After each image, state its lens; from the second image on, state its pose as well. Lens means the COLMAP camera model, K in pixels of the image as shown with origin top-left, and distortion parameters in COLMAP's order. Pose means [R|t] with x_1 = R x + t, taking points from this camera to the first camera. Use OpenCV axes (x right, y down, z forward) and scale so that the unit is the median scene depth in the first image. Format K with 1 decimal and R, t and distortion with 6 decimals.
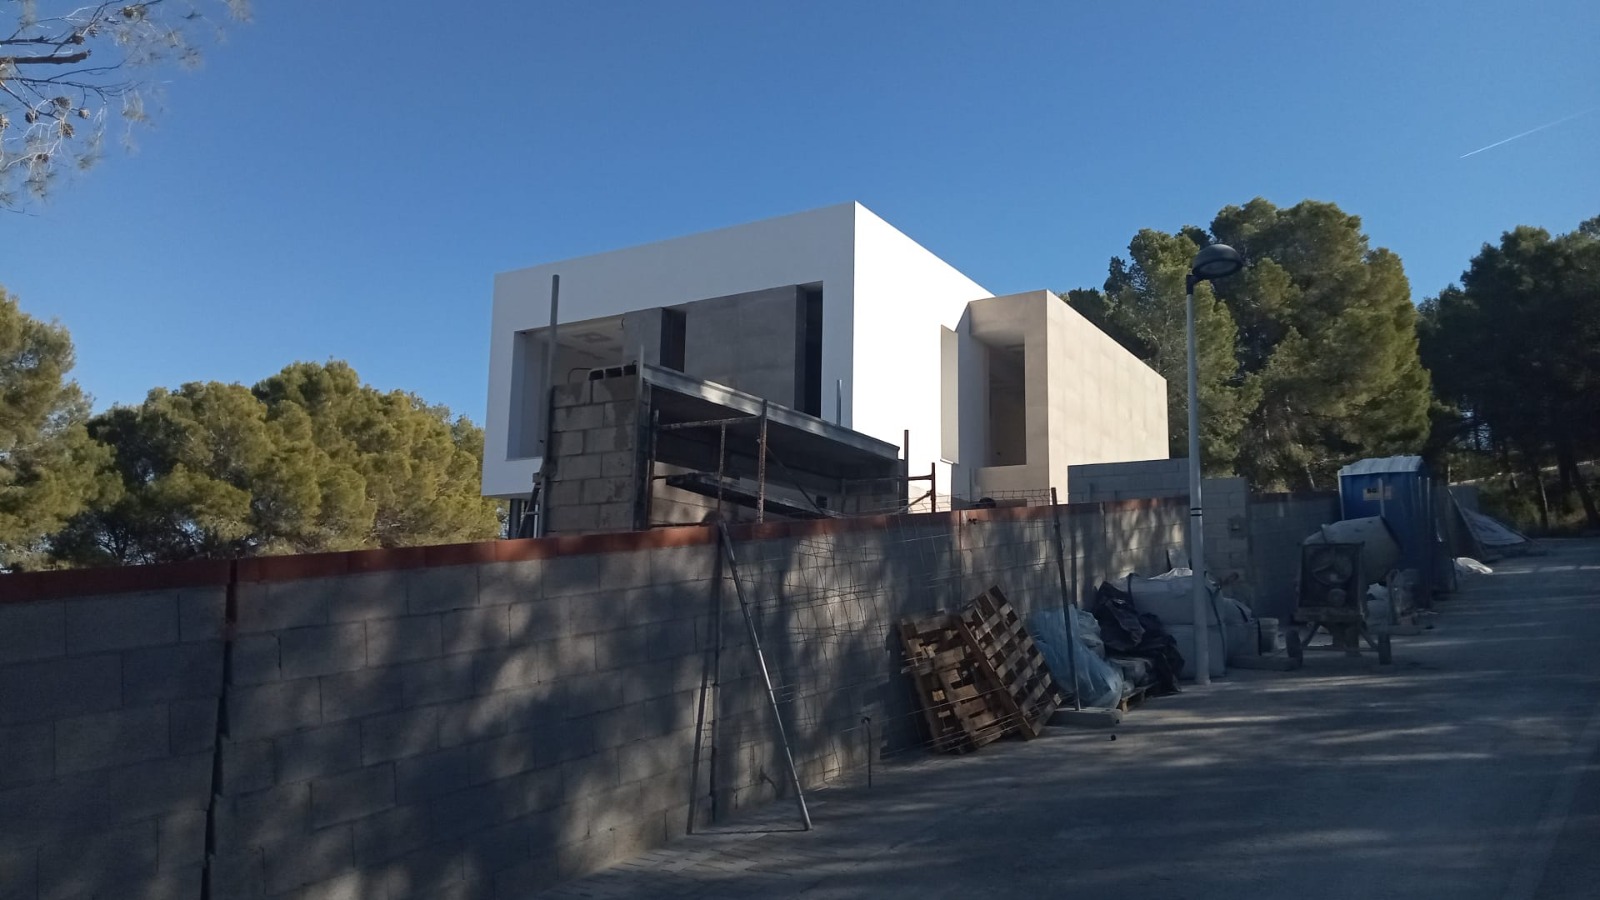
lens RADIAL K [[1199.3, 0, 800.0], [0, 1199.3, 450.0], [0, 0, 1]] dist [-0.000567, -0.000868]
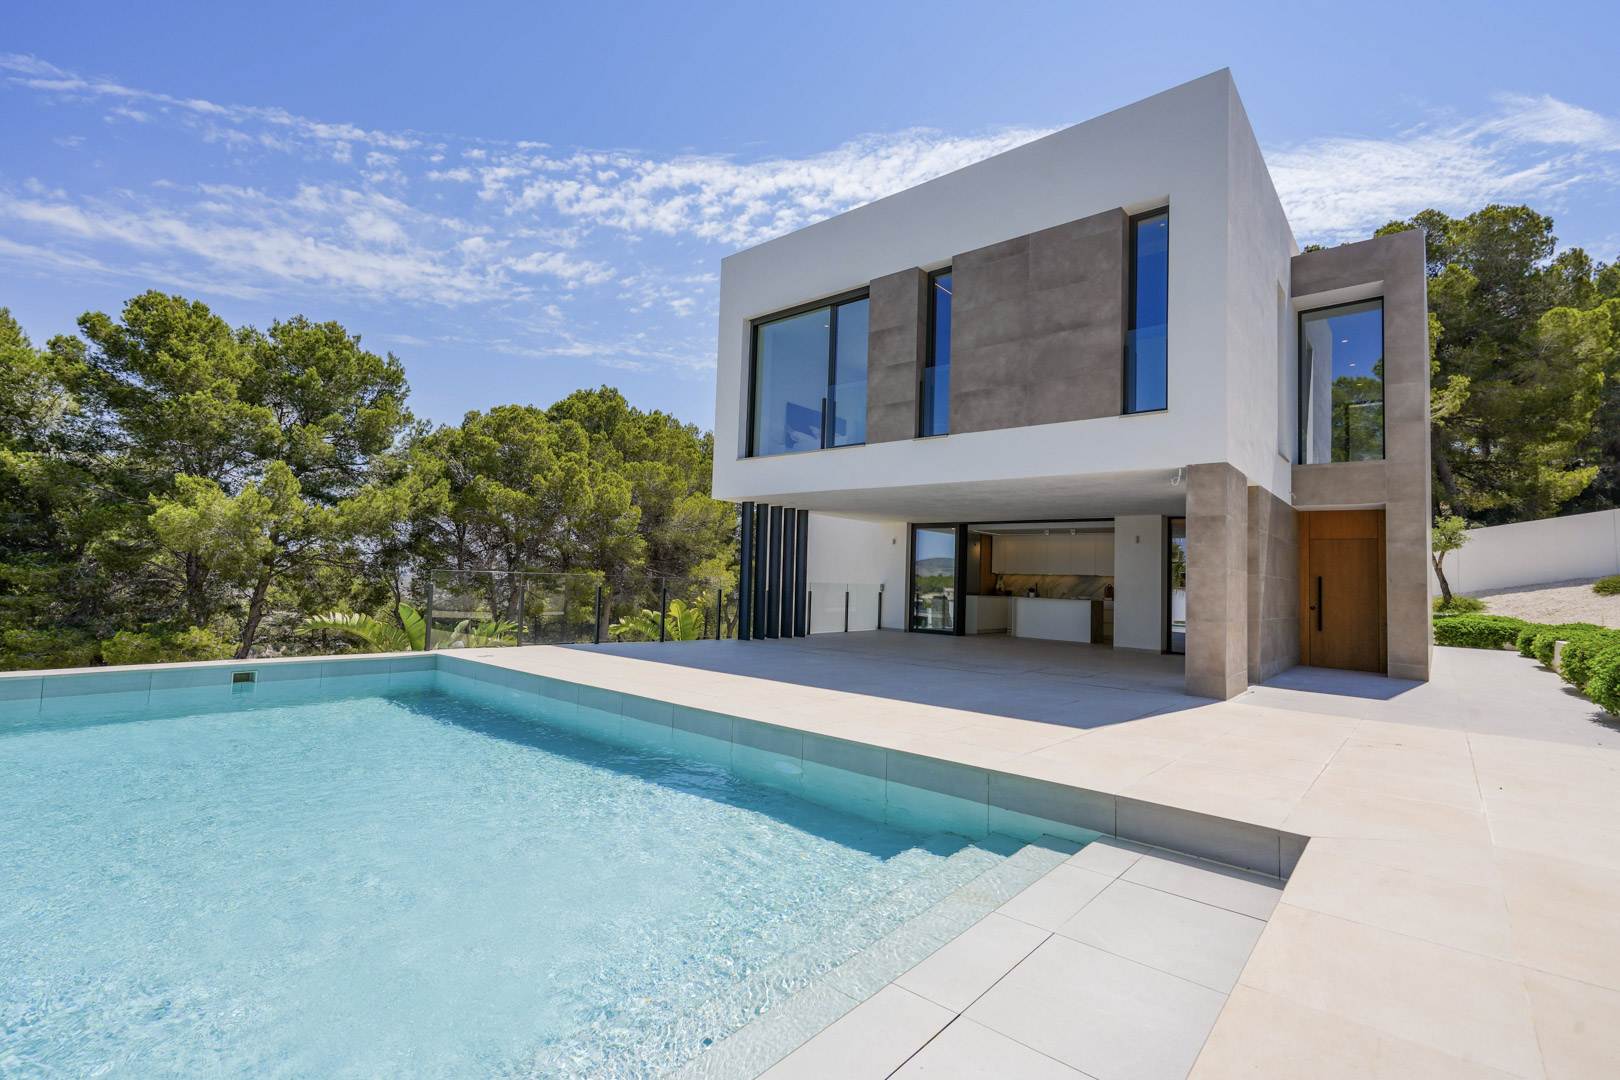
lens RADIAL K [[738.5, 0, 810.0], [0, 738.5, 540.0], [0, 0, 1]] dist [-0.000555, -0.000071]
pose [[0.986806, 0.006344, -0.161782, -0.063127], [0.010075, 0.994889, 0.100466, 0.007008], [0.161593, -0.100771, 0.981699, 0.289991]]
